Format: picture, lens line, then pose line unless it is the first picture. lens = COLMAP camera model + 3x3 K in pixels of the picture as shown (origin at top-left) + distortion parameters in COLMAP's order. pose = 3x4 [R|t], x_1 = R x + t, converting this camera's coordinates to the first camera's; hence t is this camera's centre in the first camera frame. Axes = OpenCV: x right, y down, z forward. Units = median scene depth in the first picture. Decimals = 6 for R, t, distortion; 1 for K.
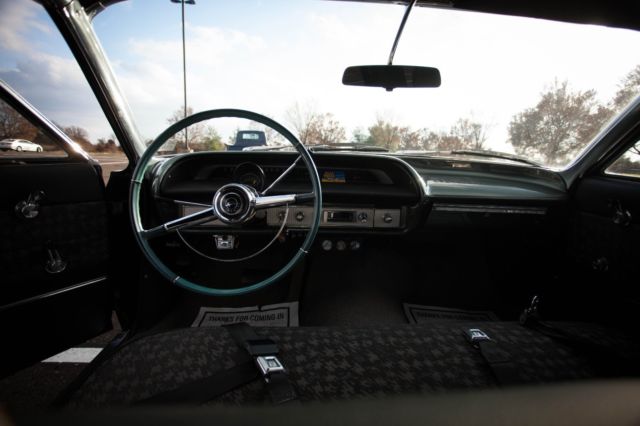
lens RADIAL K [[308.1, 0, 320.0], [0, 308.1, 213.0], [0, 0, 1]] dist [-0.051478, 0.016309]
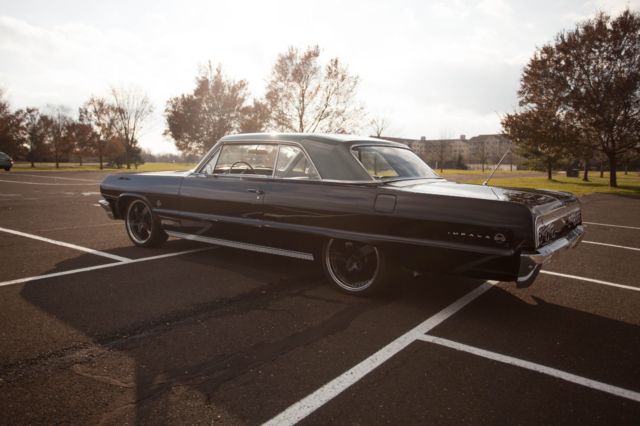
lens RADIAL K [[484.6, 0, 320.0], [0, 484.6, 213.0], [0, 0, 1]] dist [0.002156, 0.001183]
pose [[0.642145, -0.112538, 0.758278, -0.082694], [0.157559, 0.987422, 0.013118, 0.009082], [-0.750217, 0.111050, 0.651800, -0.076116]]
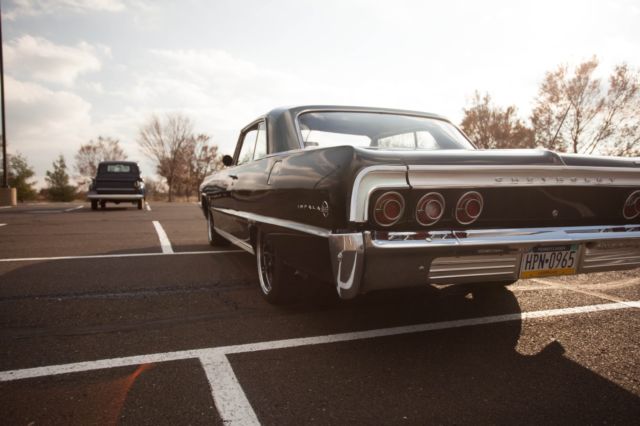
lens RADIAL K [[472.7, 0, 320.0], [0, 472.7, 213.0], [0, 0, 1]] dist [-0.000688, 0.000172]
pose [[0.960884, -0.052385, 0.271952, -0.022241], [0.092010, 0.986556, -0.135061, 0.024240], [-0.261221, 0.154801, 0.952786, -0.088849]]
